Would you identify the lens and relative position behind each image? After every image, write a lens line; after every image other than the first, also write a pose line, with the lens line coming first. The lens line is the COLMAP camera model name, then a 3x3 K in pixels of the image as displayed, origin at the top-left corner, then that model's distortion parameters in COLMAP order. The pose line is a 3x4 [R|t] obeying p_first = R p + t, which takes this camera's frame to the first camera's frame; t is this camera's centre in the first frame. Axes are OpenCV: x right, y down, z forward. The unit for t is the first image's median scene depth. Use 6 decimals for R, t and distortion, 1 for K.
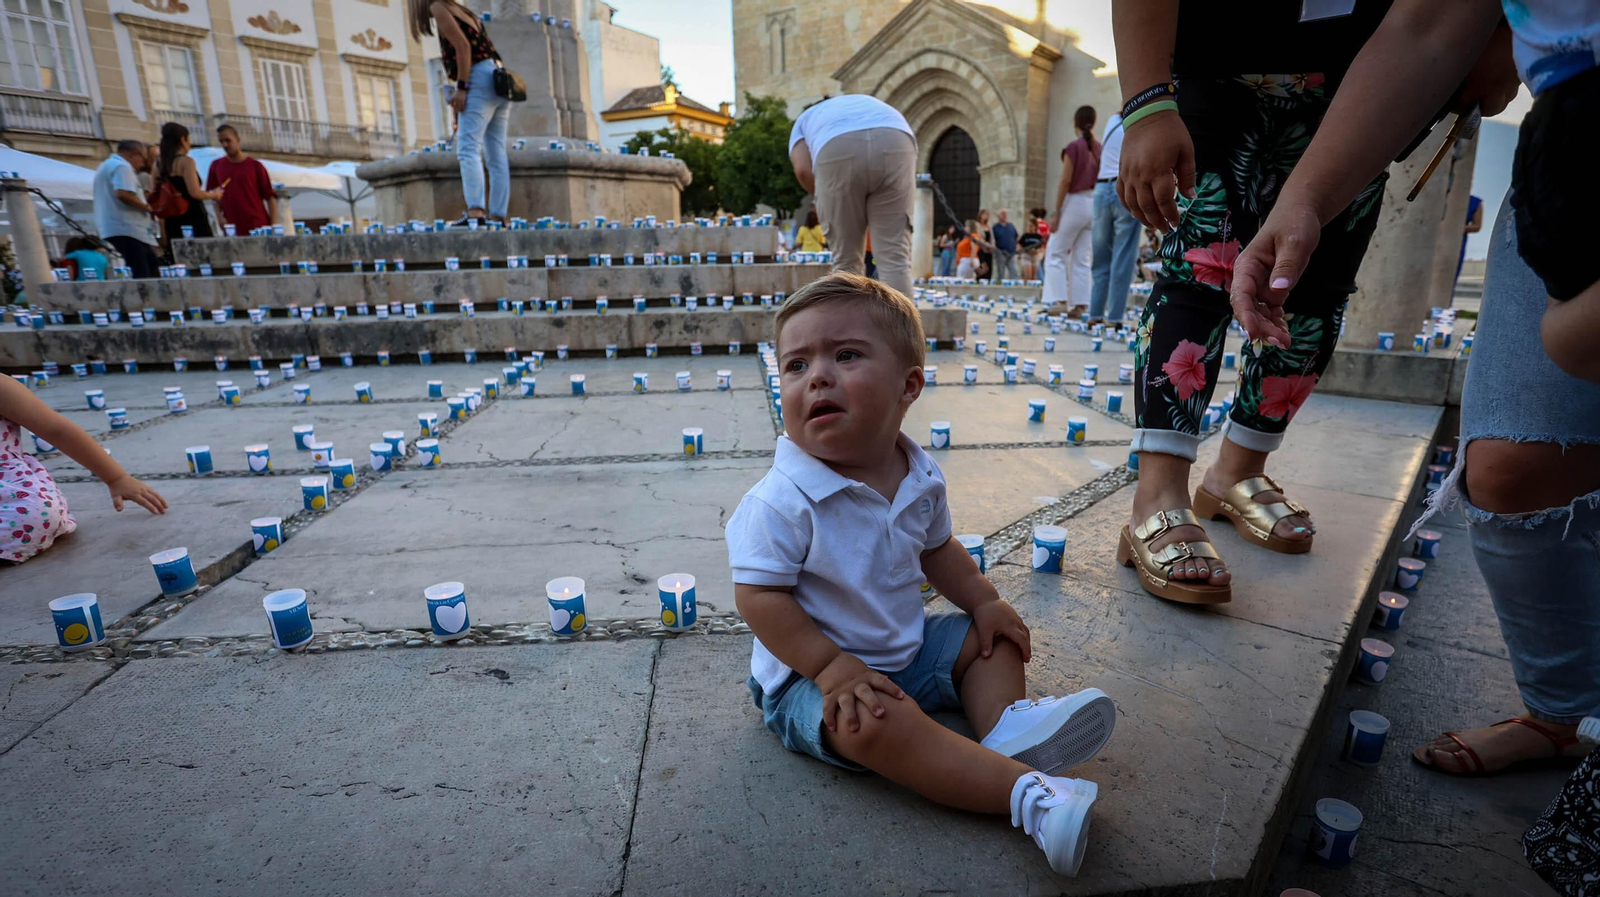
lens RADIAL K [[848.9, 0, 801.3], [0, 848.9, 513.2], [0, 0, 1]] dist [-0.069749, 0.027493]
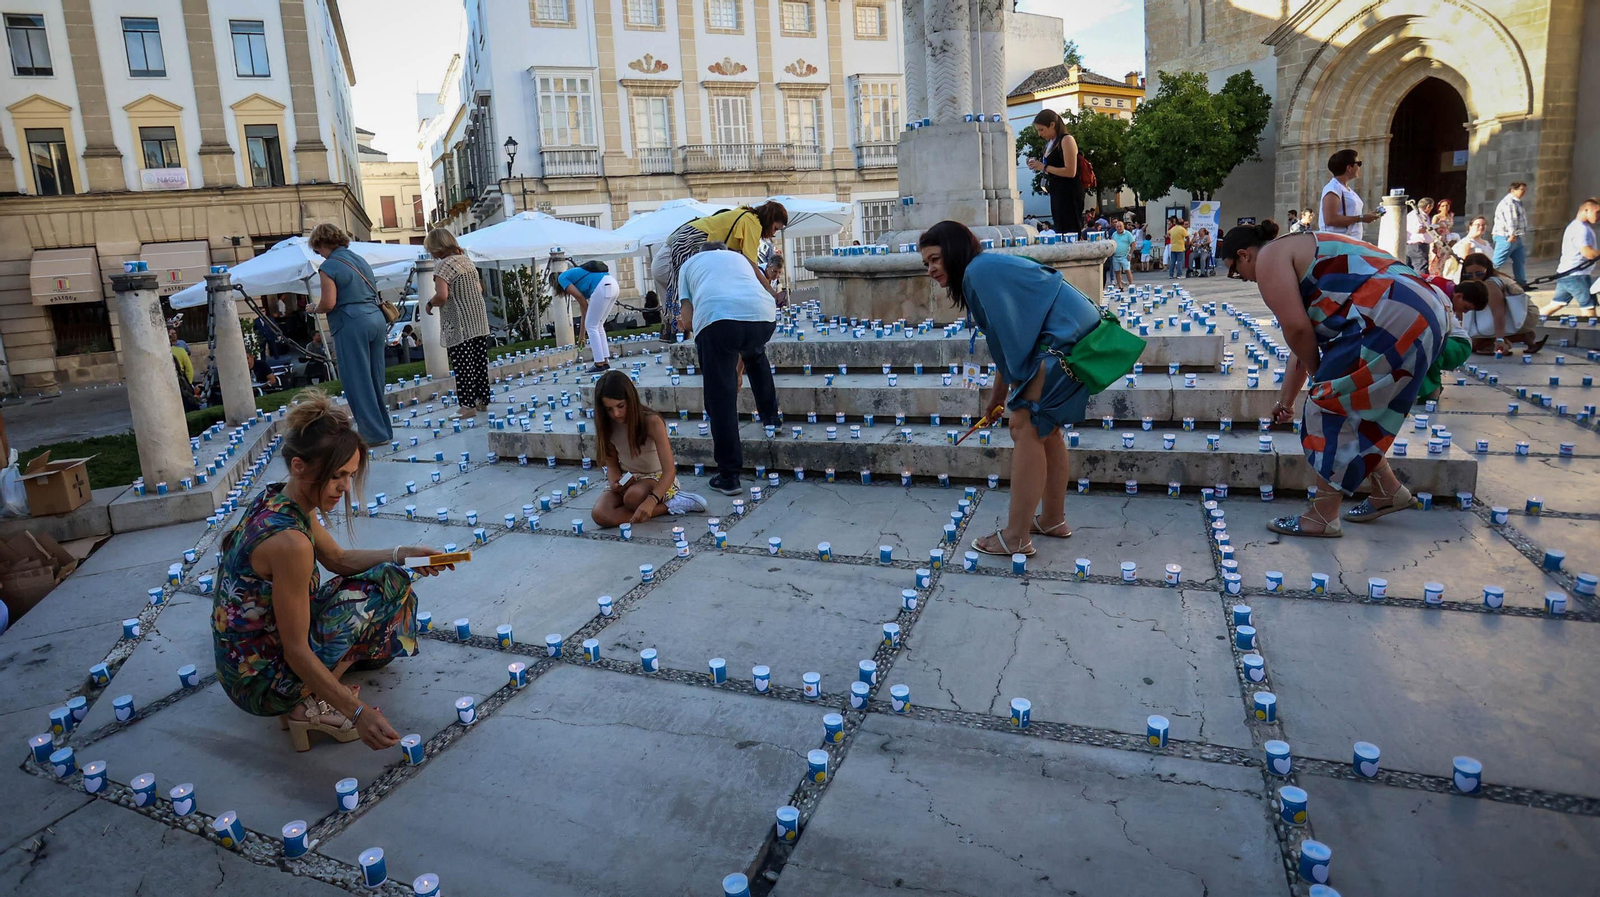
lens RADIAL K [[848.9, 0, 746.0], [0, 848.9, 403.5], [0, 0, 1]] dist [-0.069749, 0.027493]
pose [[0.873910, 0.037269, -0.484657, -0.034434], [-0.080597, 0.994365, -0.068863, -0.133169], [0.479360, 0.099242, 0.871989, -0.041121]]
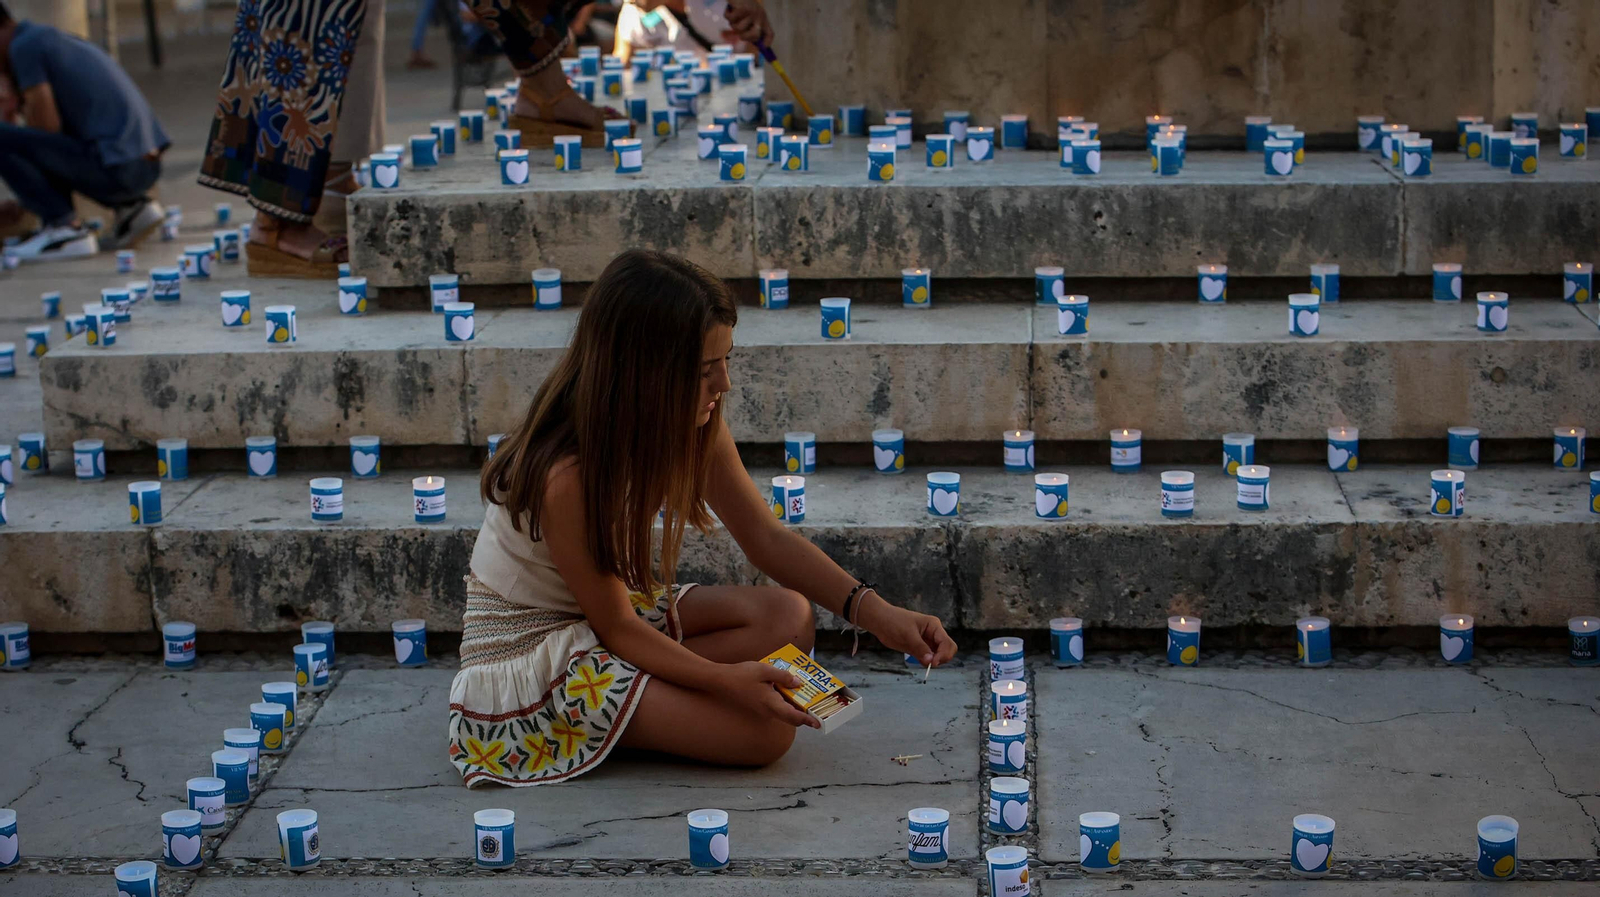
lens RADIAL K [[3468.8, 0, 792.4], [0, 3468.8, 454.6], [0, 0, 1]] dist [-0.099070, 0.000000]
pose [[0.988448, 0.017943, -0.150493, -0.309830], [-0.034902, 0.993228, -0.110815, -0.071248], [0.147485, 0.114788, 0.982381, -0.231842]]
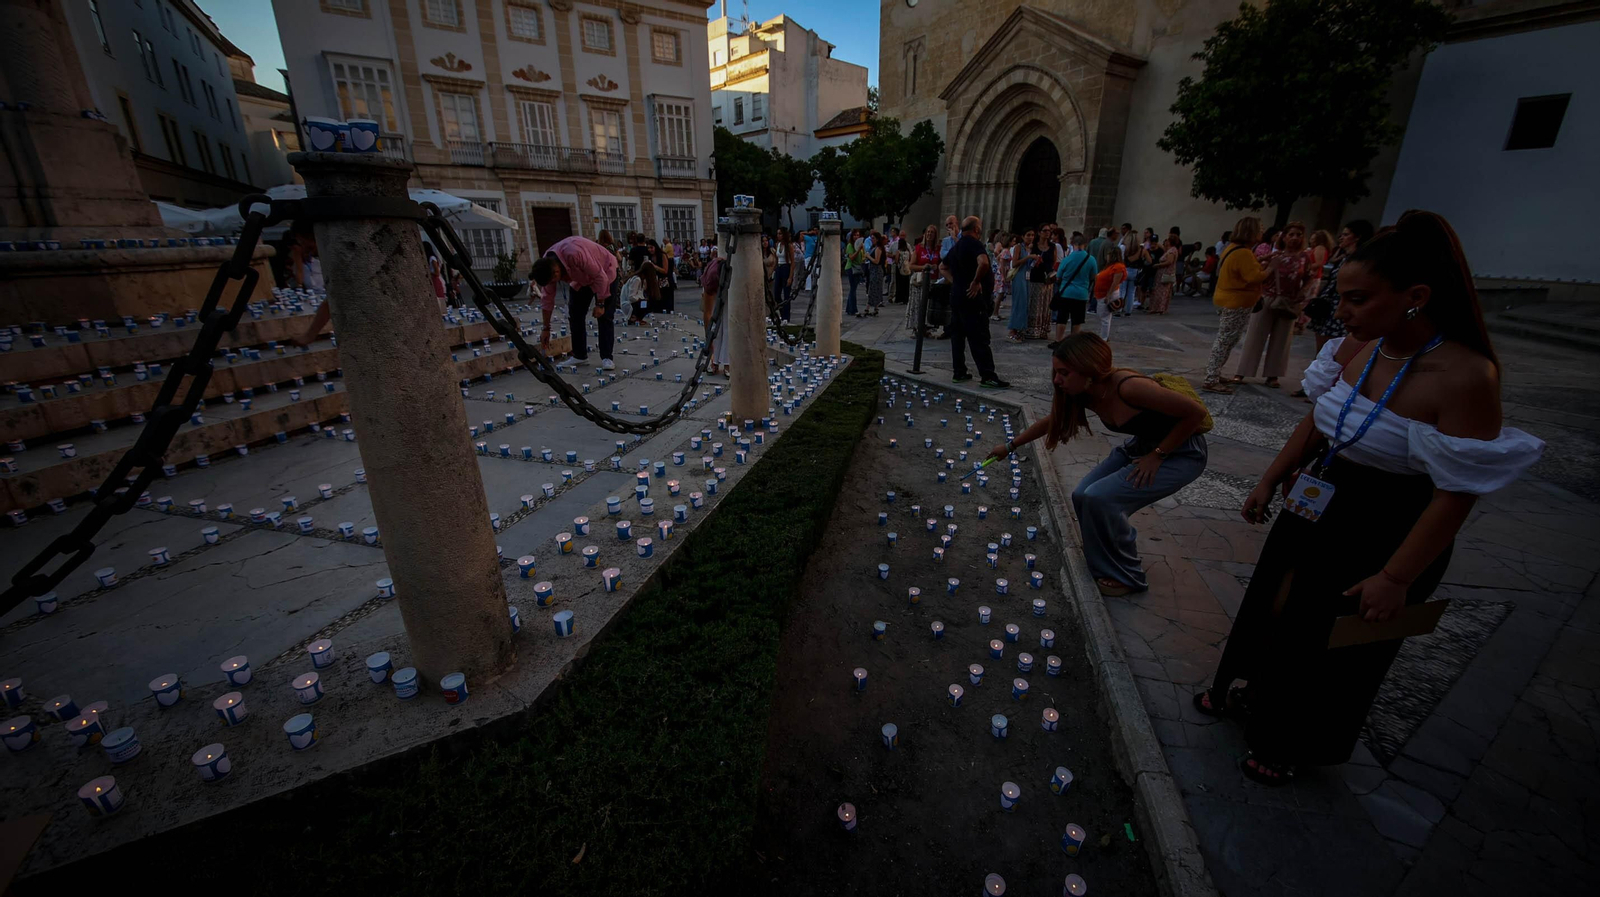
lens RADIAL K [[618.5, 0, 805.9], [0, 618.5, 451.0], [0, 0, 1]] dist [-0.008325, -0.000434]
pose [[0.946160, 0.116467, -0.302021, 0.890444], [-0.104819, 0.992994, 0.054550, -0.323994], [0.306258, -0.019956, 0.951739, 0.624750]]
